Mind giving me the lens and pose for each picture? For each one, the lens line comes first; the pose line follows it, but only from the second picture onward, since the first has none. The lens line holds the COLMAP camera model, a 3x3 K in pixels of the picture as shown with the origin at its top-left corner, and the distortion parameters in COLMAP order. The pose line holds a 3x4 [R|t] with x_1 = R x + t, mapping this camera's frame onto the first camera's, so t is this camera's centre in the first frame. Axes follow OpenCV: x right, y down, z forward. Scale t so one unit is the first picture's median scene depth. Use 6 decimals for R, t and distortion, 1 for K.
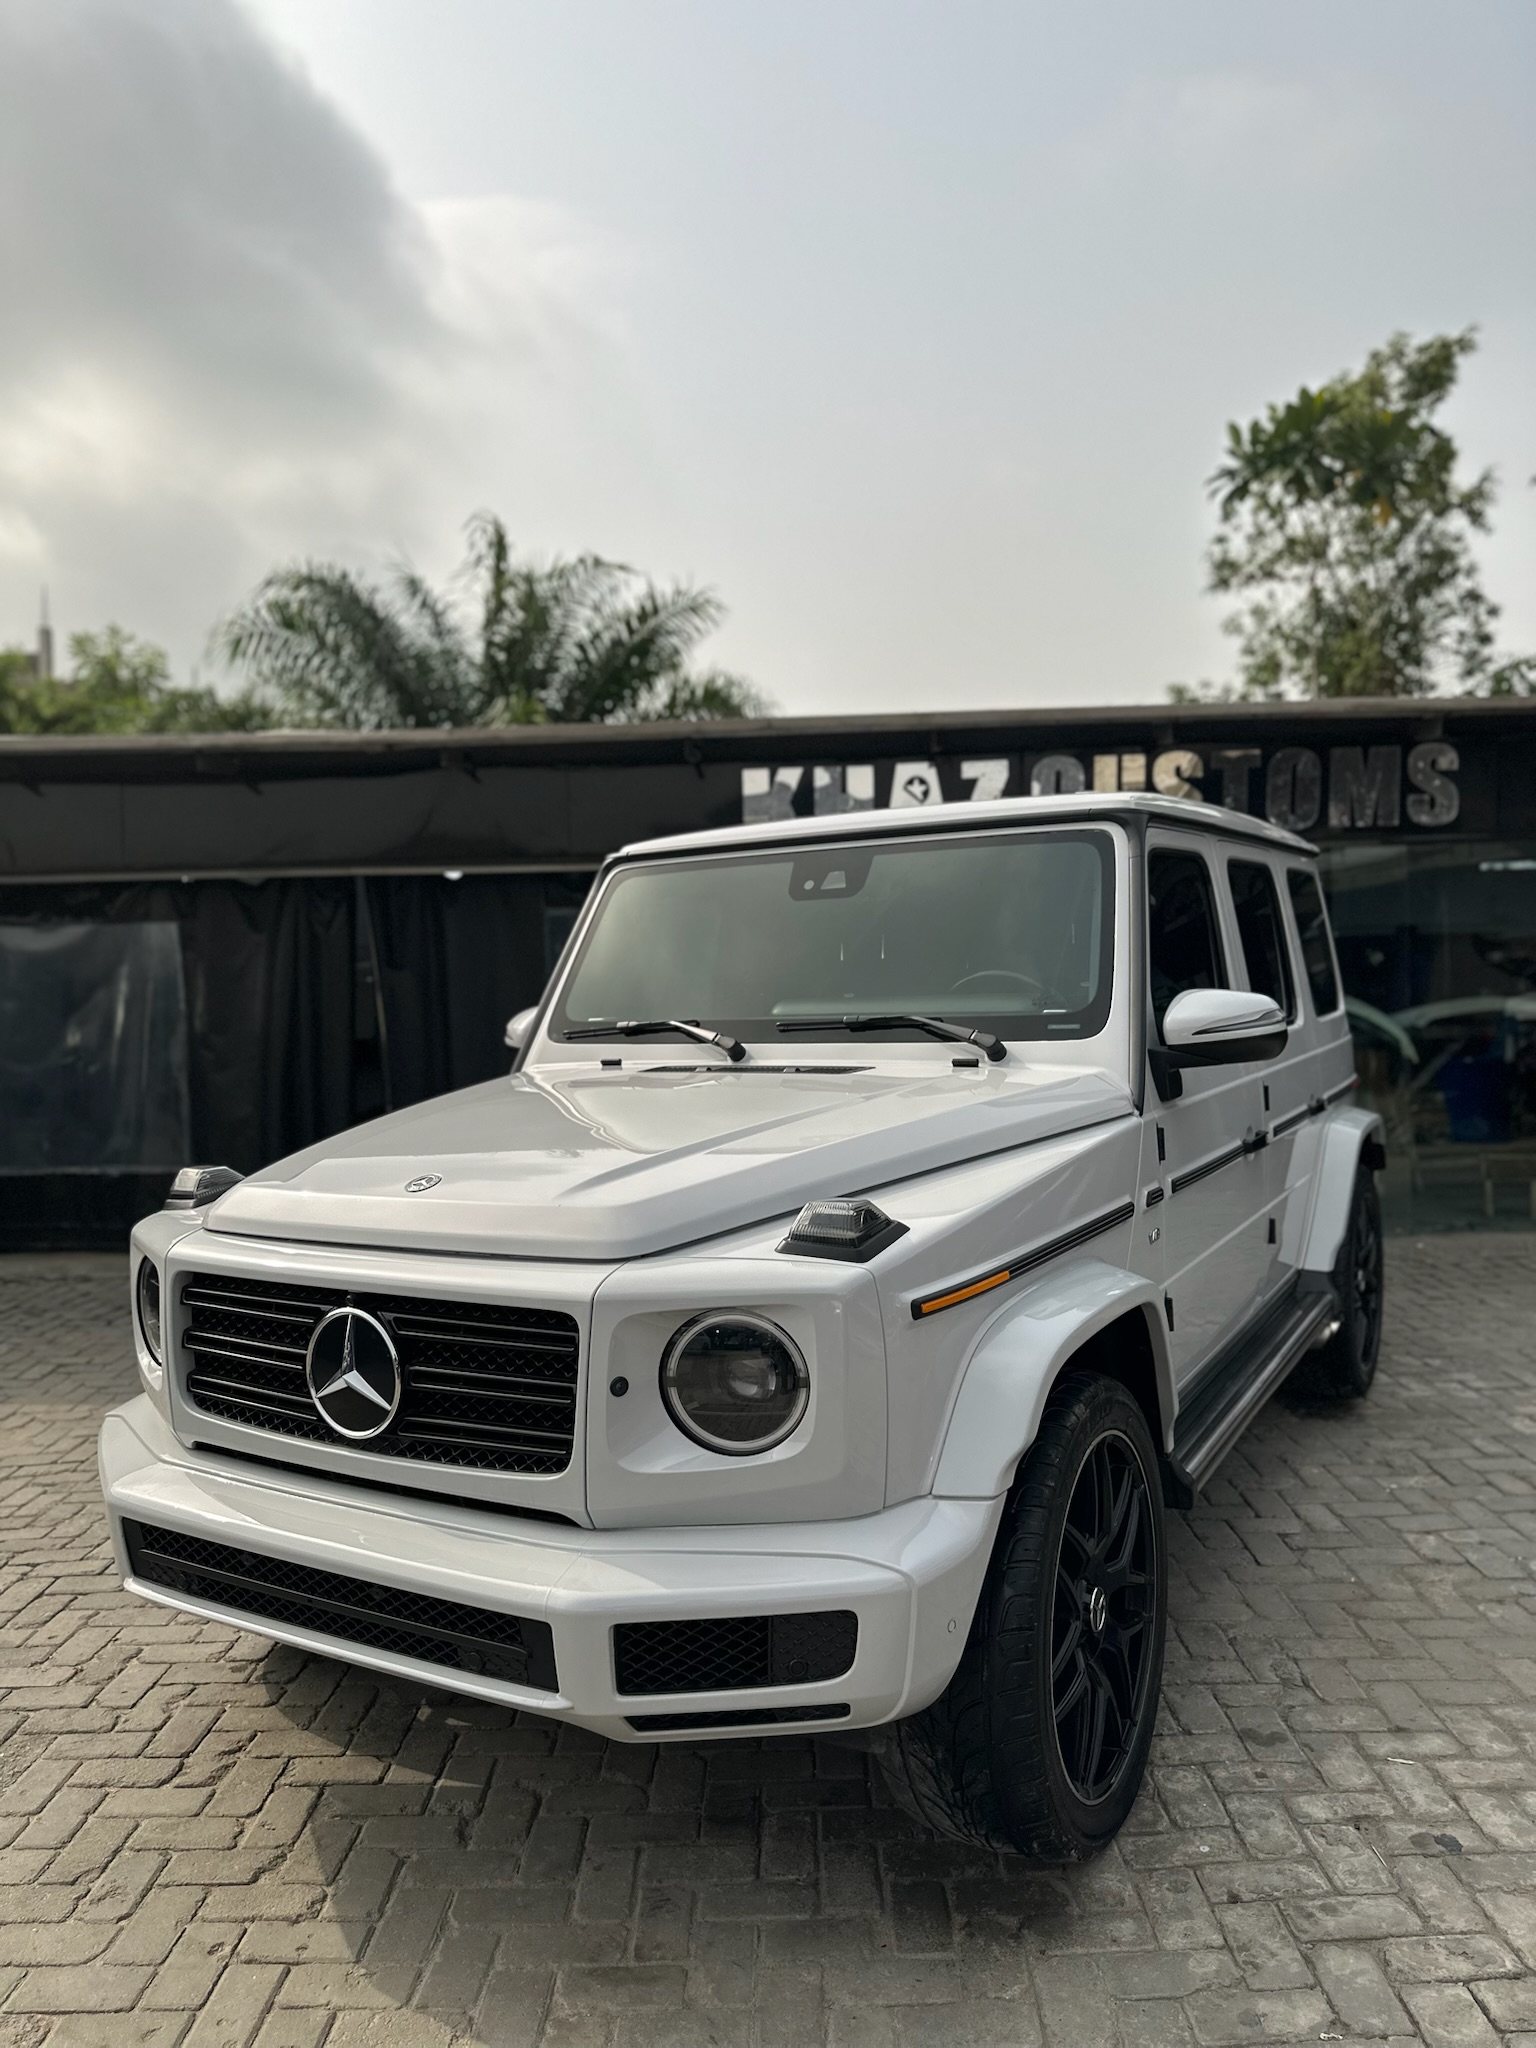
lens RADIAL K [[1422.2, 0, 760.0], [0, 1422.2, 1021.4], [0, 0, 1]] dist [0.011287, -0.039749]
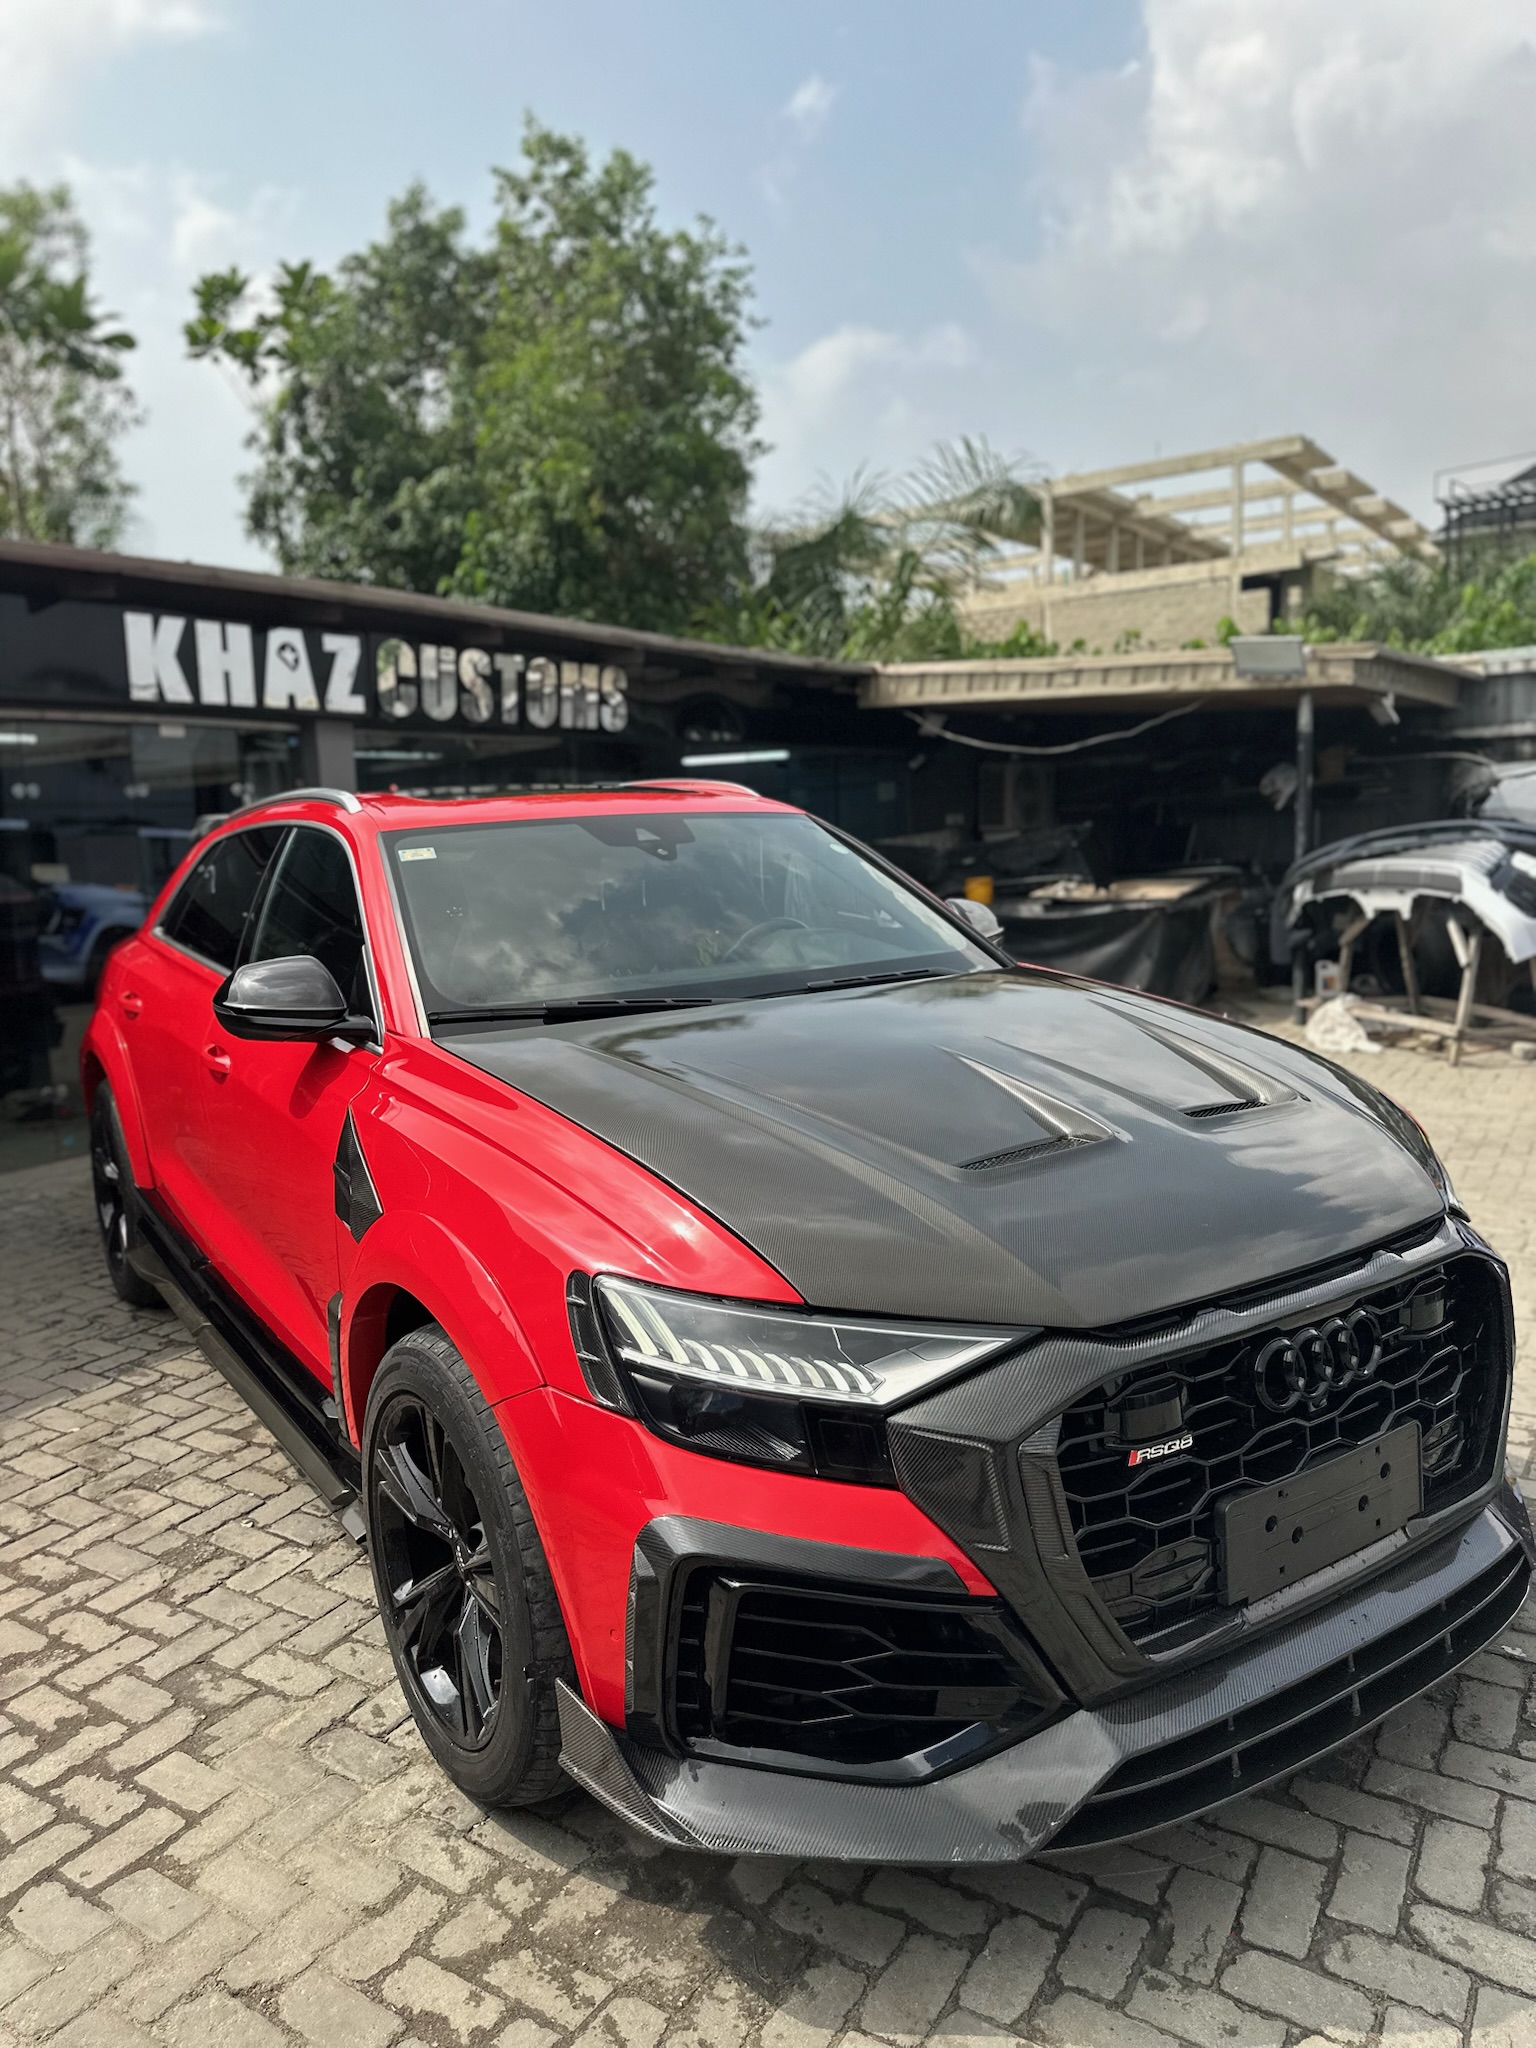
lens RADIAL K [[1422.2, 0, 752.7], [0, 1422.2, 1033.6], [0, 0, 1]] dist [0.011287, -0.039749]
pose [[0.537390, -0.110758, 0.836029, -0.588200], [0.030778, 0.993254, 0.111804, -0.000953], [-0.842772, -0.034351, 0.537174, 0.175655]]
